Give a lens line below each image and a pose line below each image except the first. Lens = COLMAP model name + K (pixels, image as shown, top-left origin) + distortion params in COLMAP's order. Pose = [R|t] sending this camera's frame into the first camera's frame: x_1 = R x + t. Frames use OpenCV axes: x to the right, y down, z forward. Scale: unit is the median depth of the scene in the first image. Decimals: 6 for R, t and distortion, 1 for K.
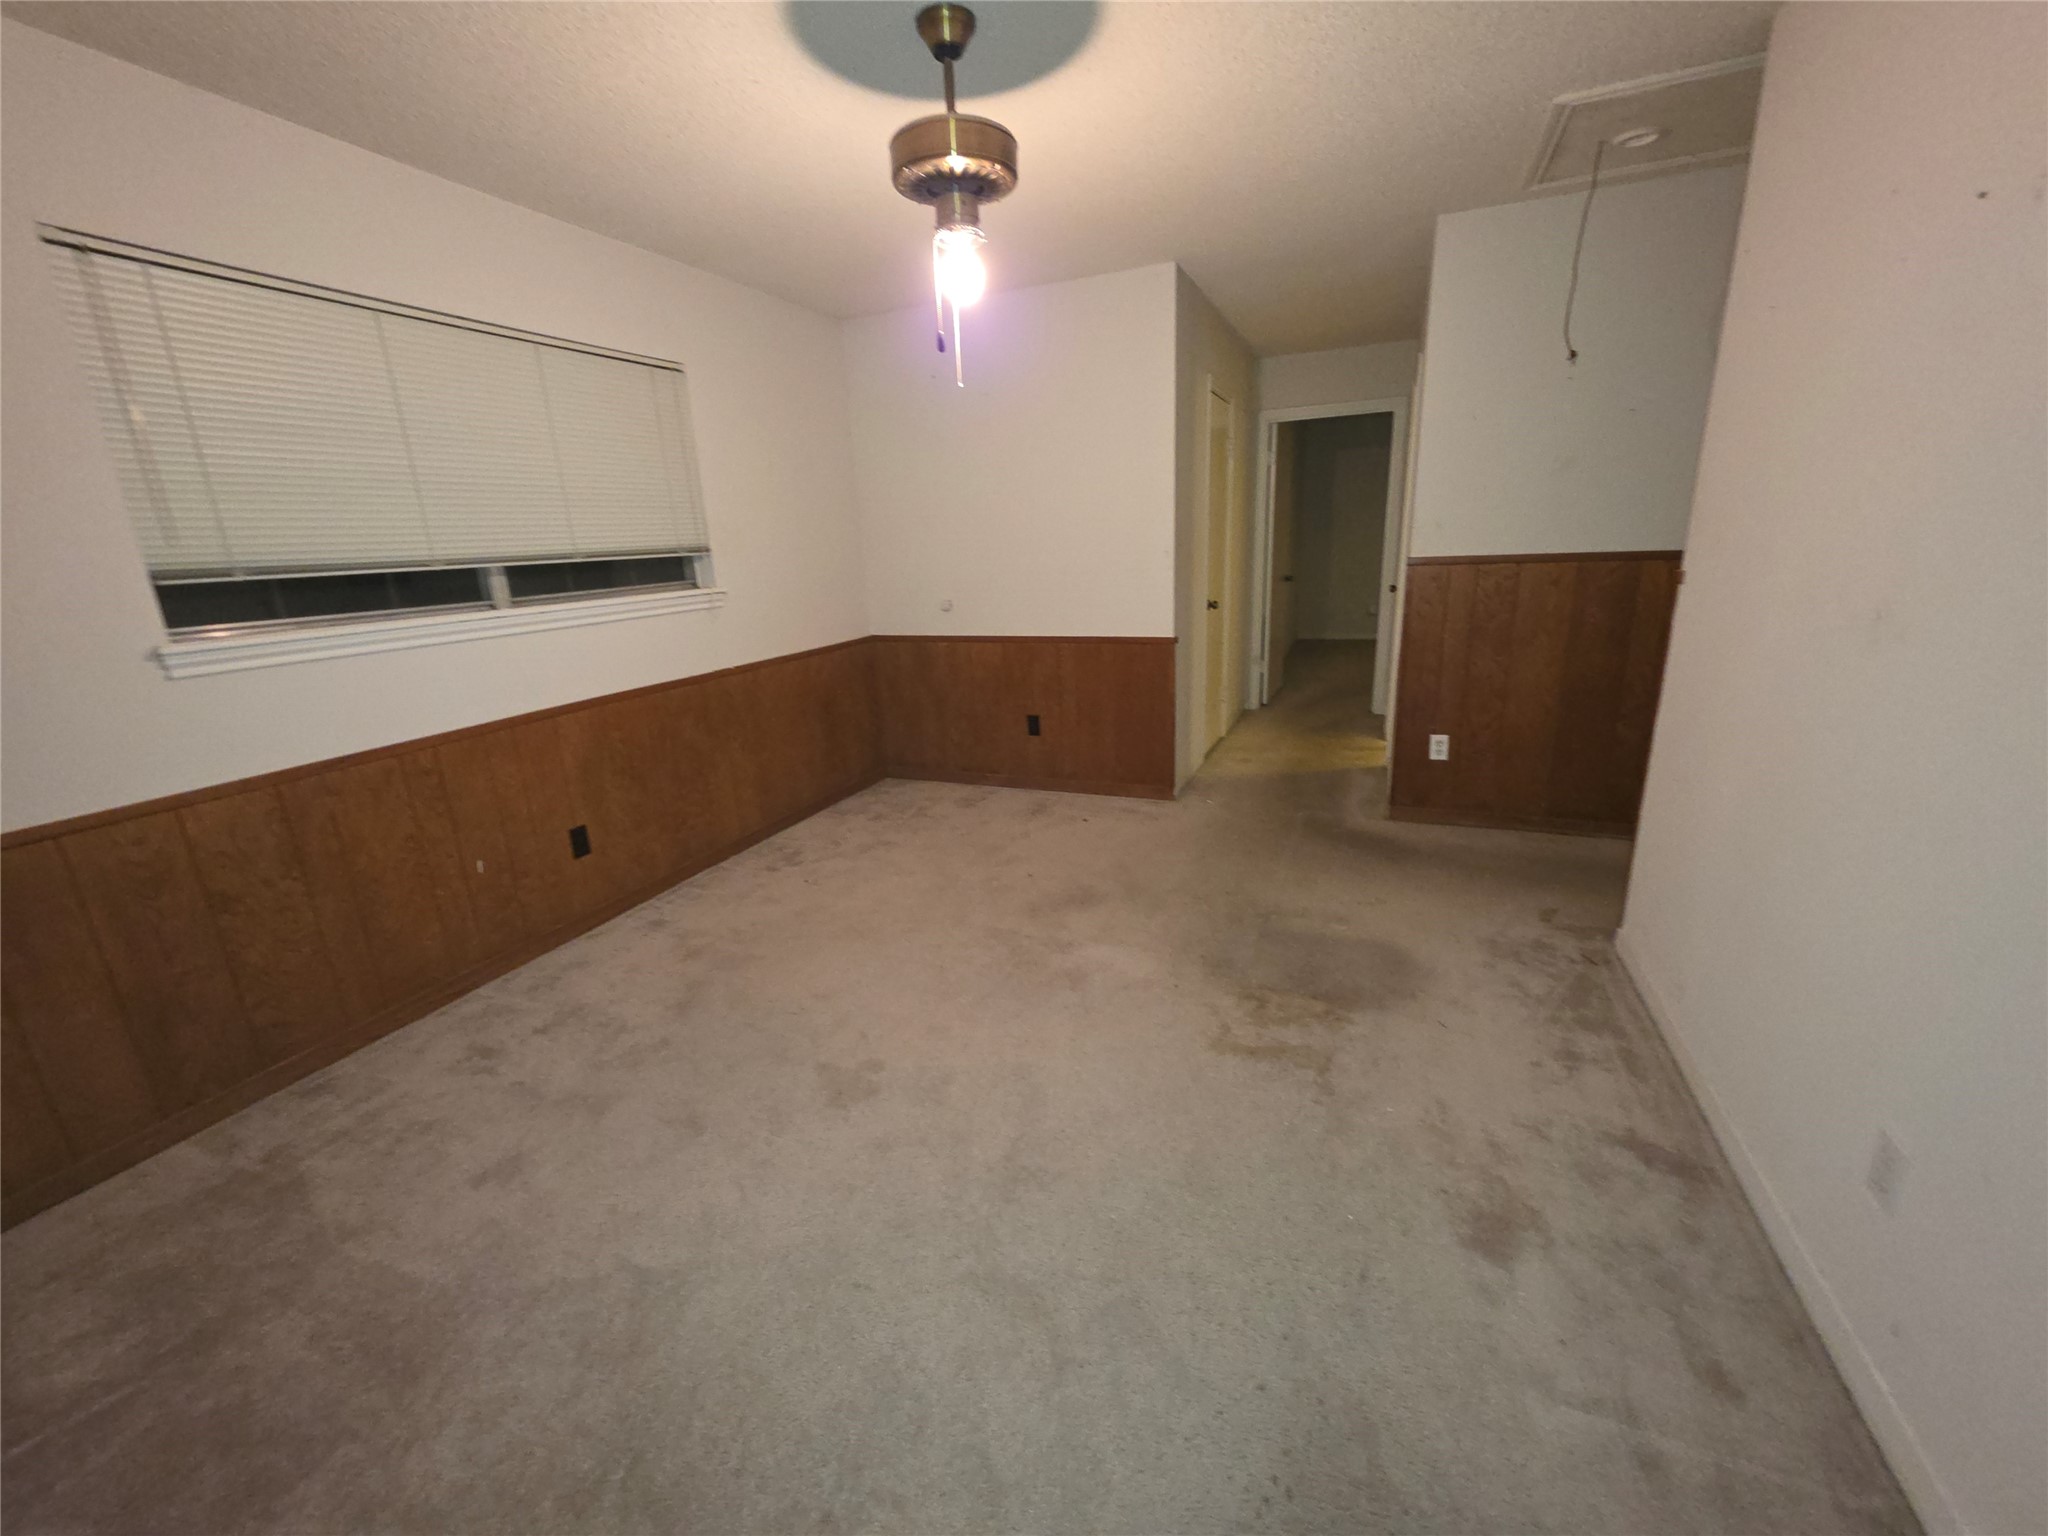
lens RADIAL K [[823.5, 0, 1023.6], [0, 823.5, 768.6], [0, 0, 1]] dist [-0.000916, -0.000110]
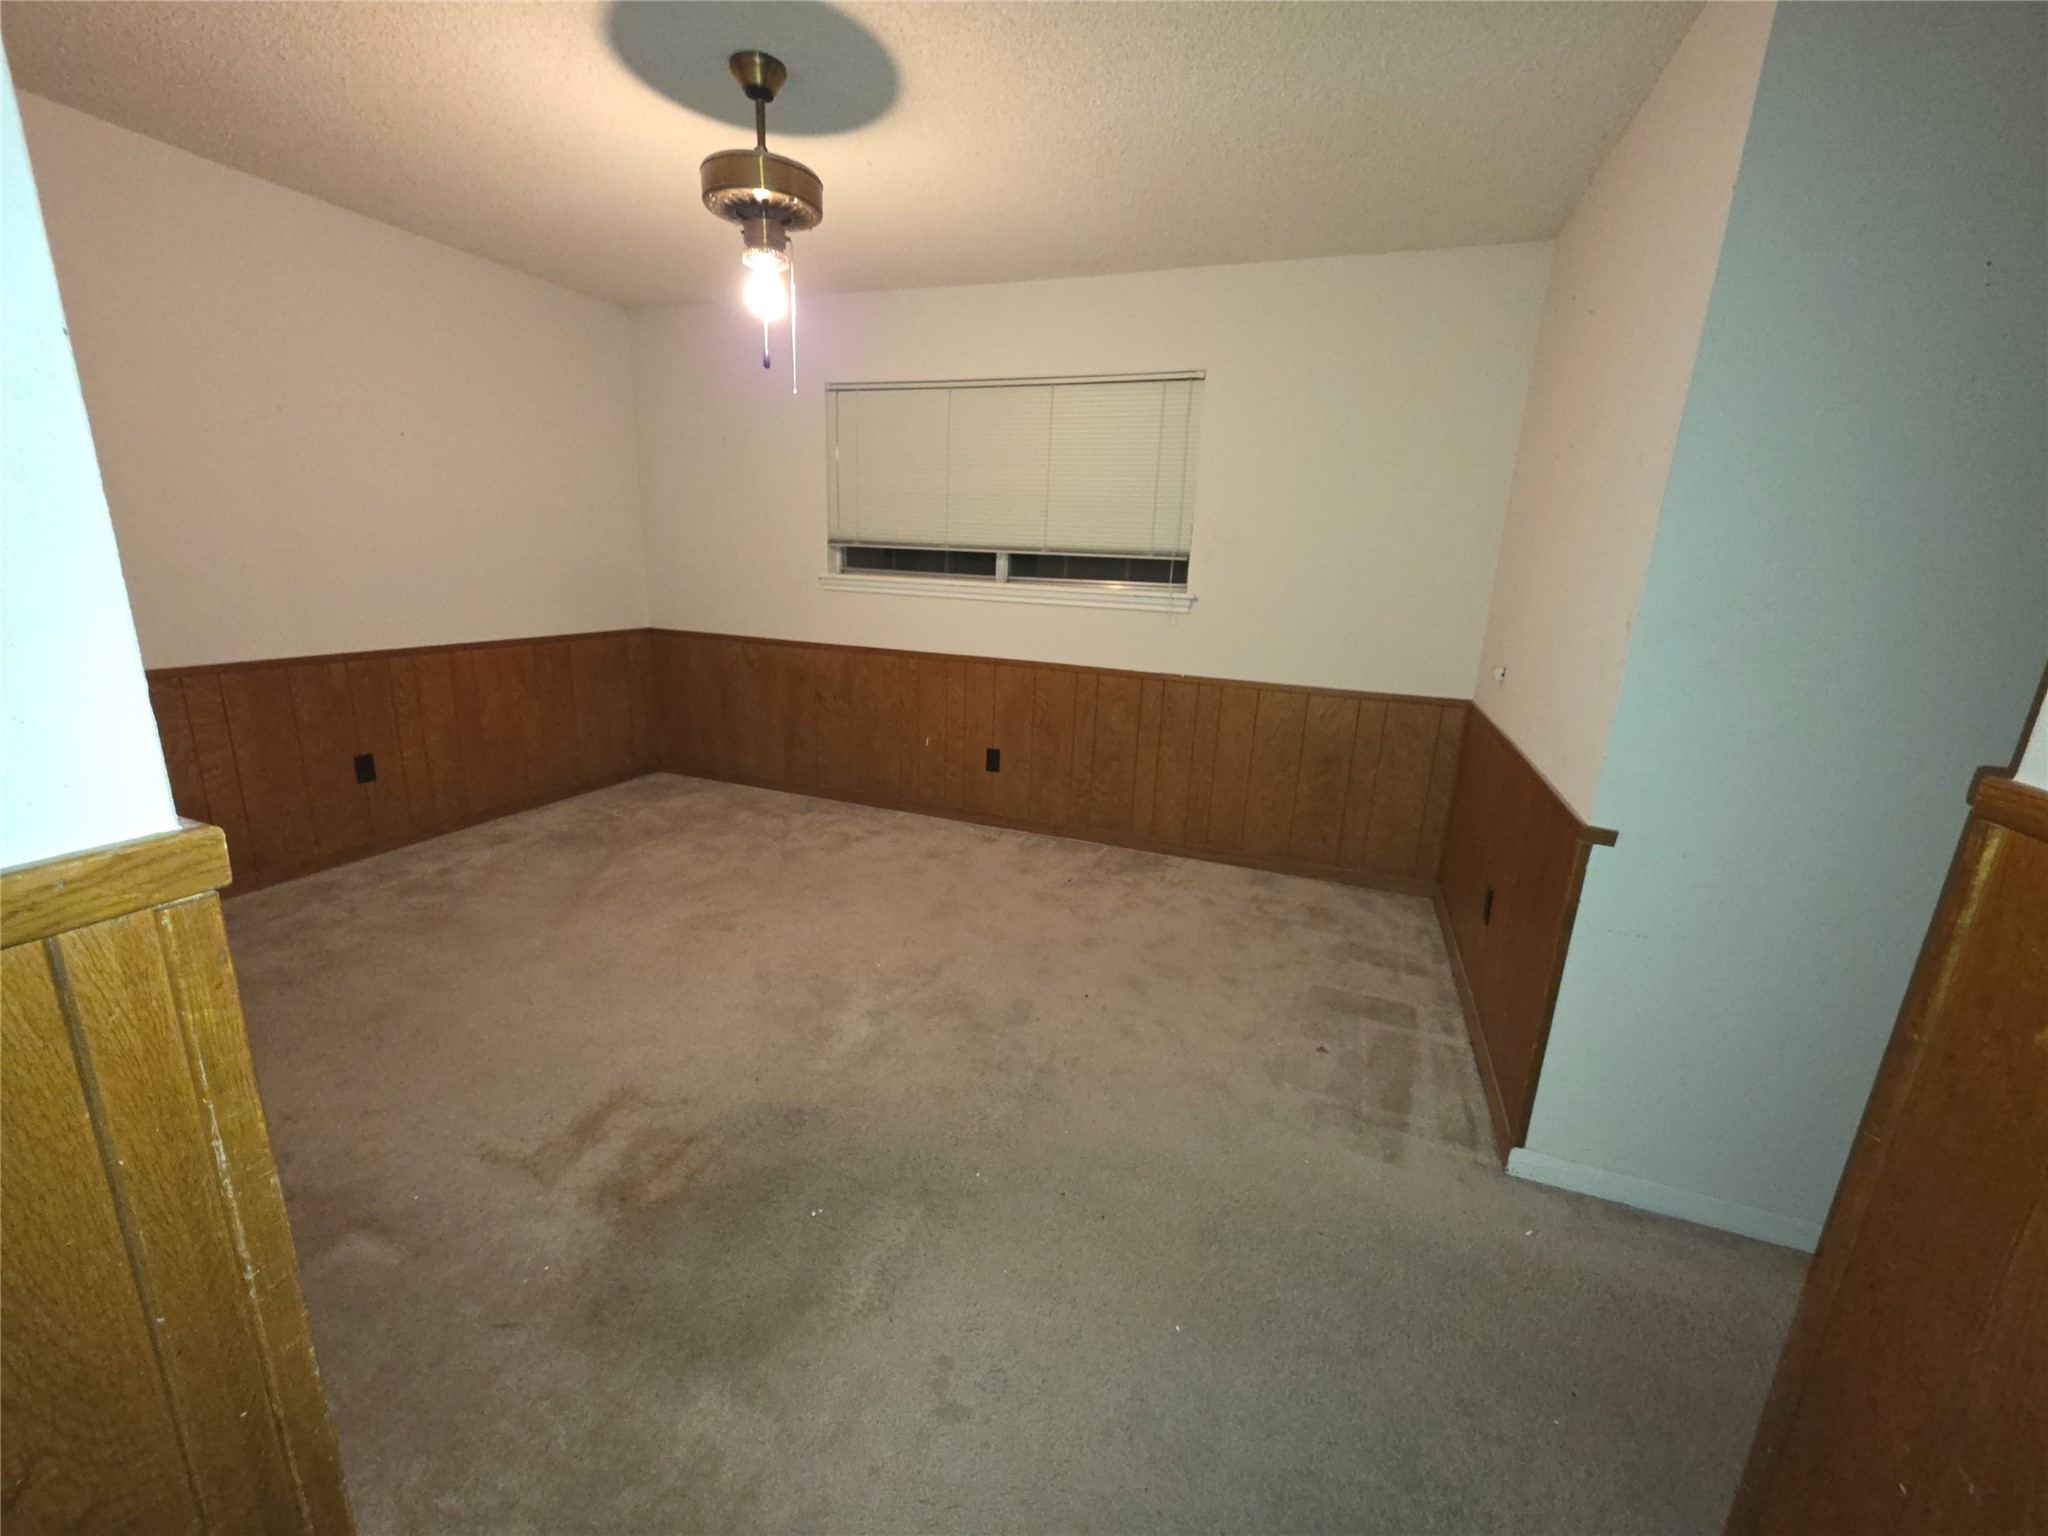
lens RADIAL K [[823.5, 0, 1019.6], [0, 823.5, 764.2], [0, 0, 1]] dist [-0.000916, -0.000110]
pose [[0.037474, 0.292817, -0.955434, 0.795612], [-0.314876, 0.910861, 0.266806, -0.295352], [0.948393, 0.290845, 0.126335, 0.937402]]
